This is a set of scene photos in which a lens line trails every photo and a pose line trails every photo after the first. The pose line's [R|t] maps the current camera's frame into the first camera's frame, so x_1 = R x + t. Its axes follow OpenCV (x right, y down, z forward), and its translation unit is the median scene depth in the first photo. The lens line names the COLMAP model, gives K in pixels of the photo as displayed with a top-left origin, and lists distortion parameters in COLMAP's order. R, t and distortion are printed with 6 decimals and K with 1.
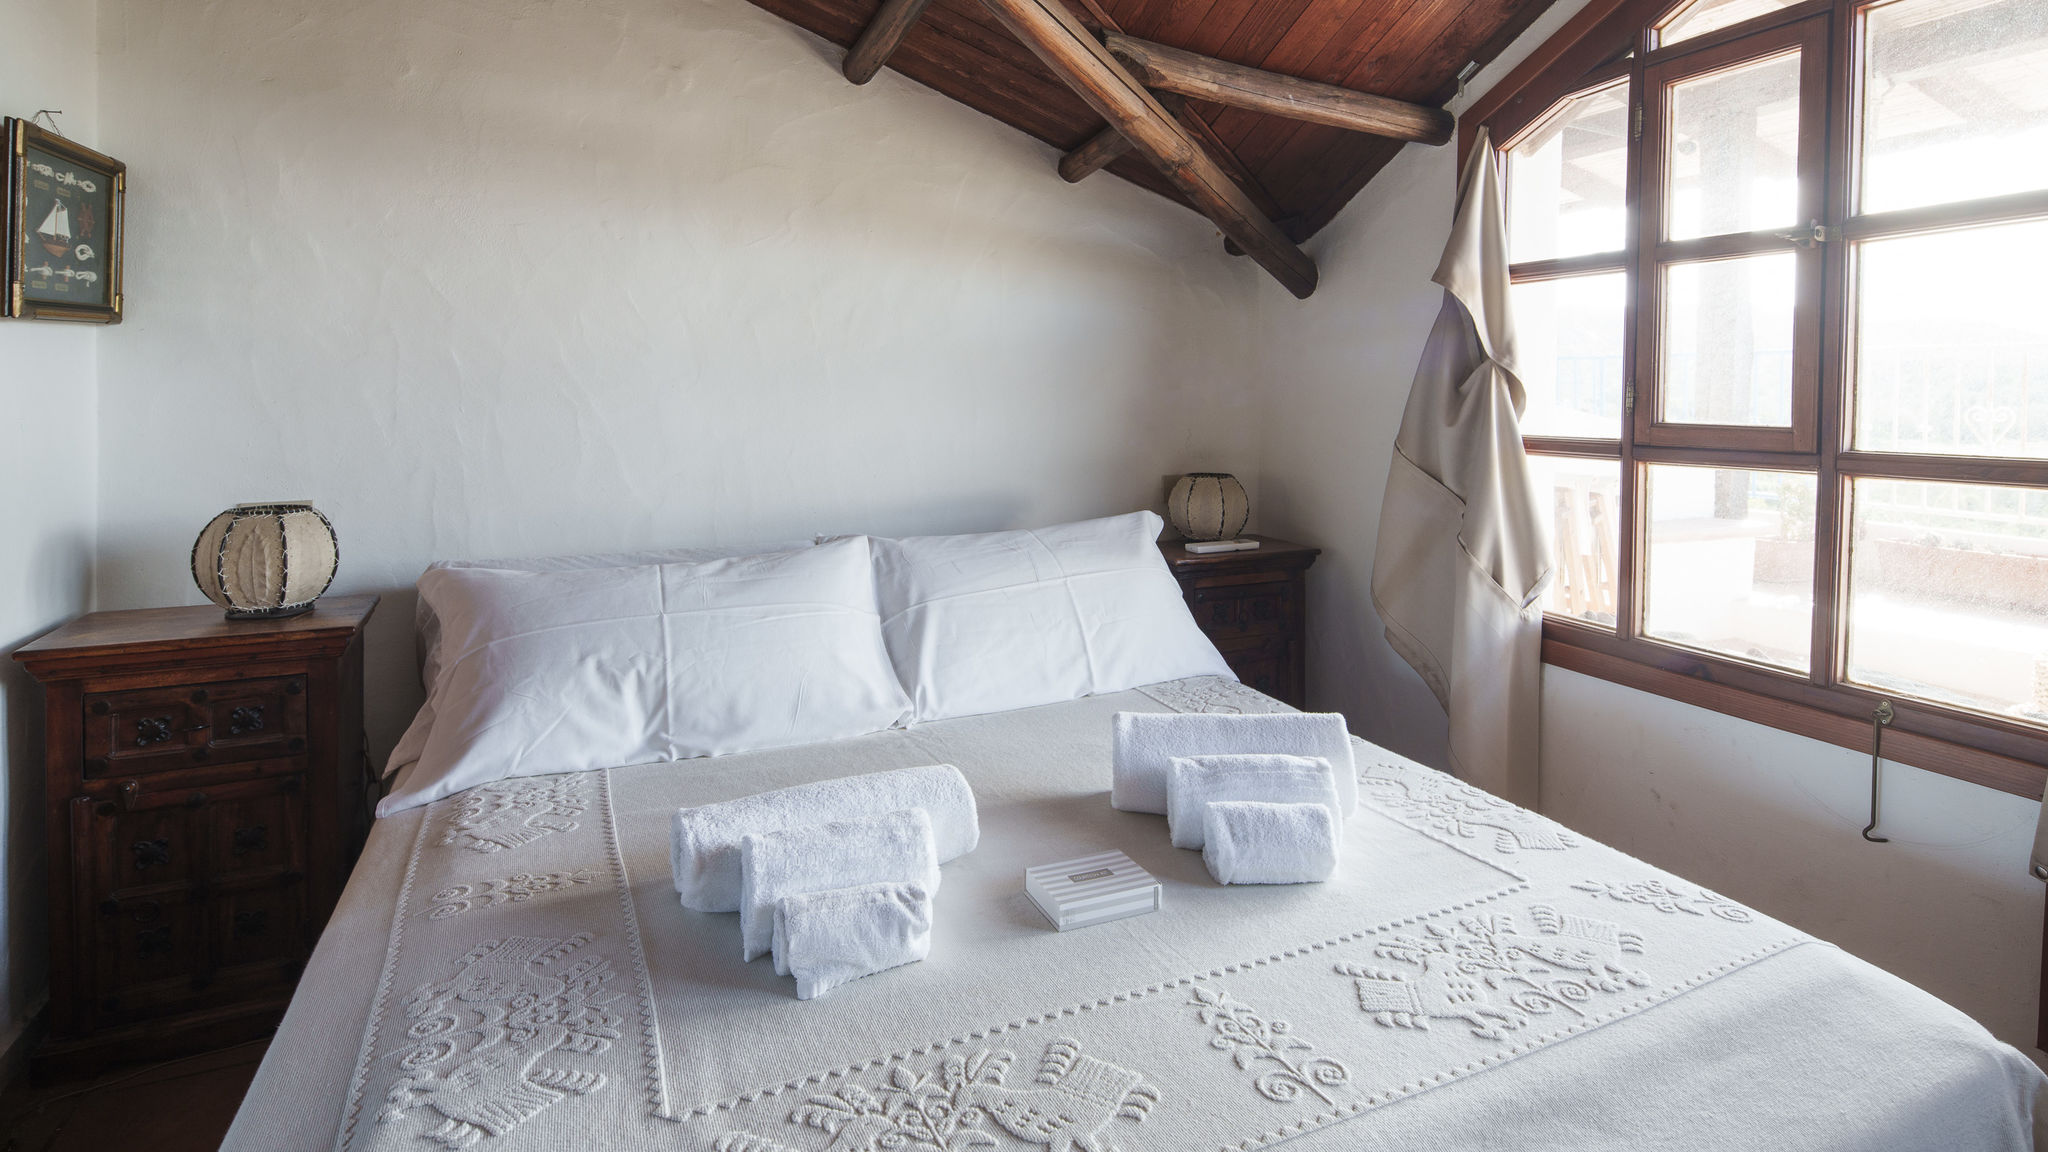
lens RADIAL K [[999.1, 0, 1022.7], [0, 999.1, 412.5], [0, 0, 1]] dist [0.000604, -0.000334]
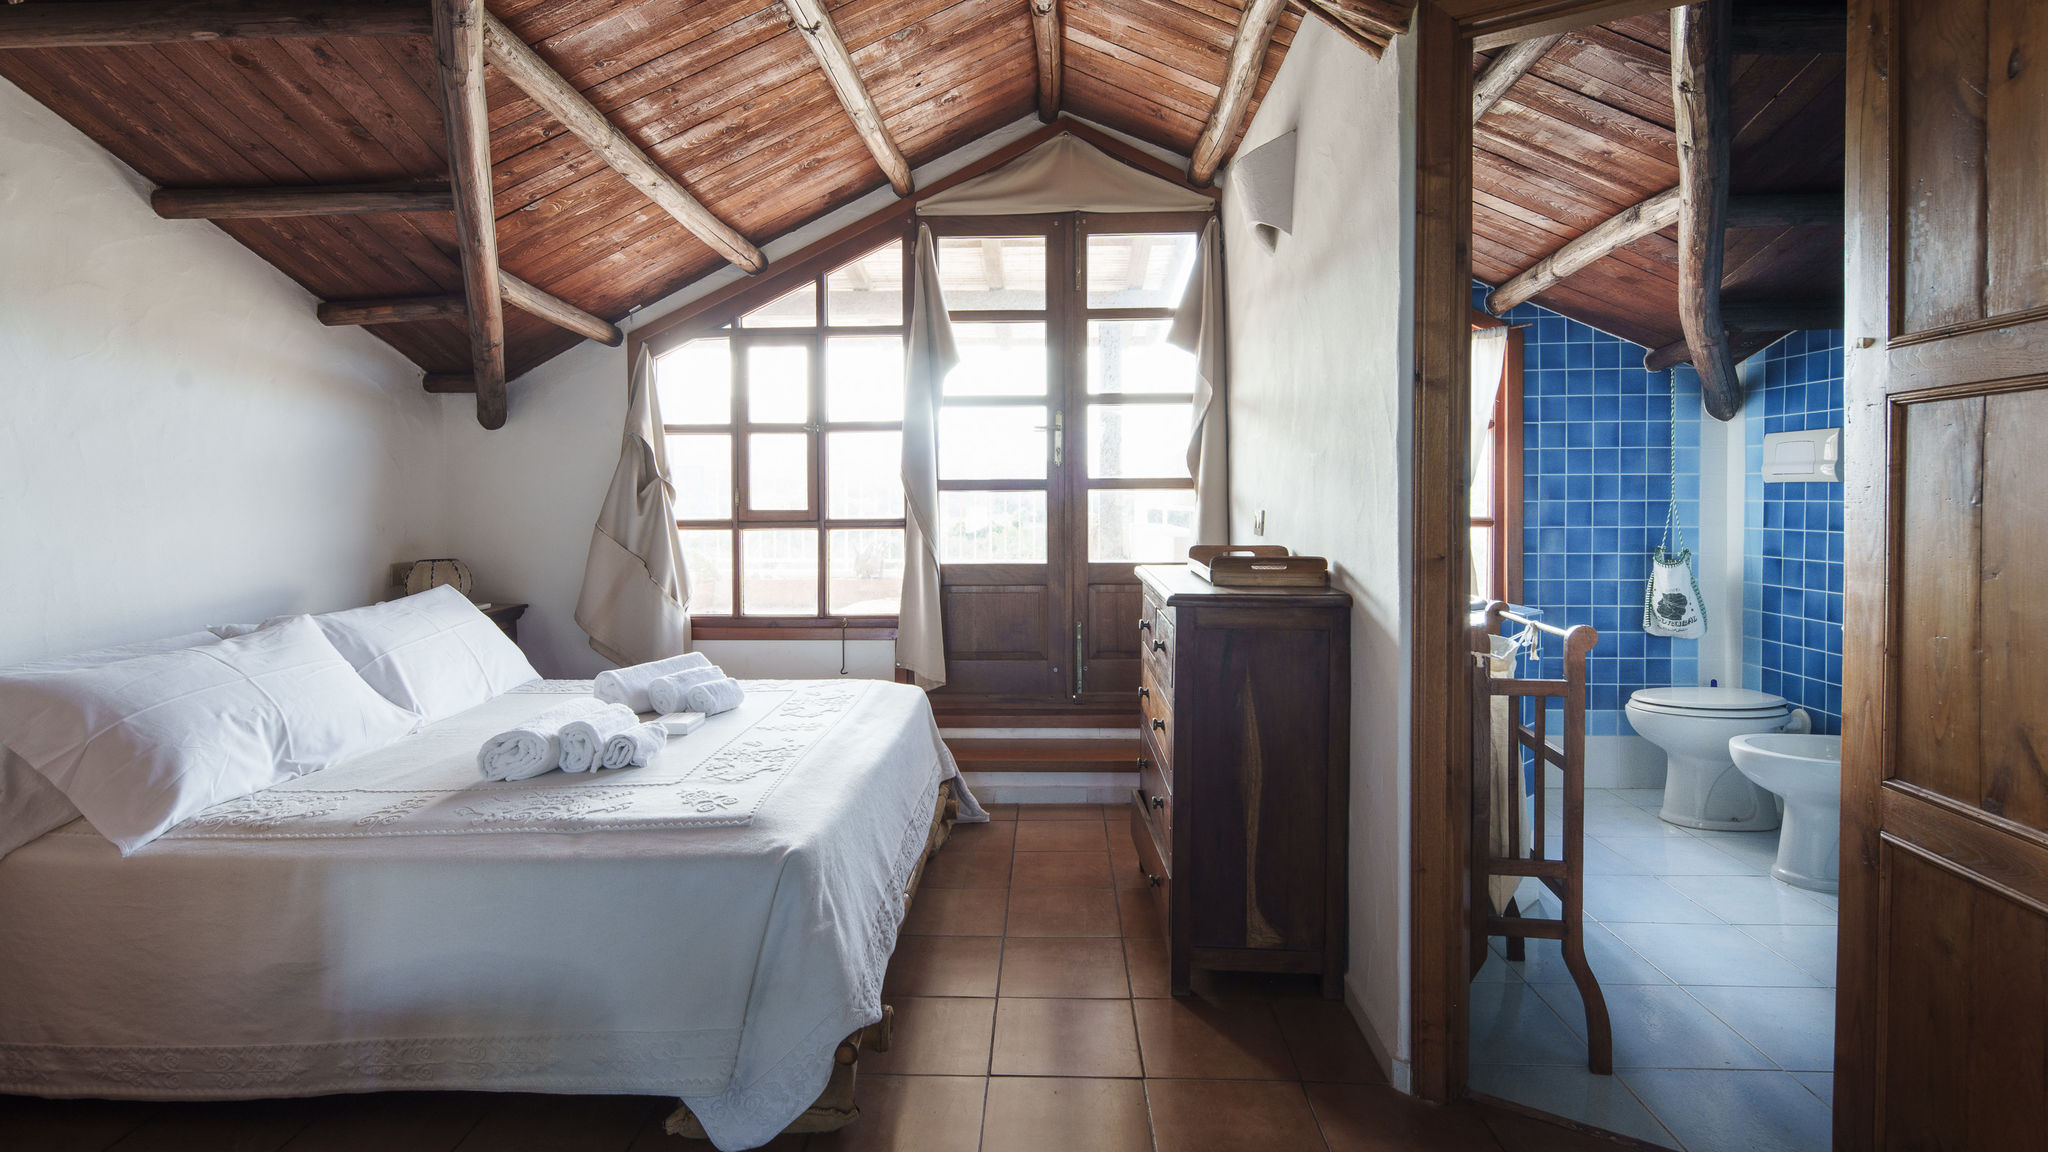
lens RADIAL K [[1001.4, 0, 1018.0], [0, 1001.4, 586.1], [0, 0, 1]] dist [0.001847, -0.001607]
pose [[0.435245, -0.091553, 0.895645, -0.953952], [0.024262, 0.995648, 0.089986, -0.005846], [-0.899985, -0.017436, 0.435572, -0.393083]]
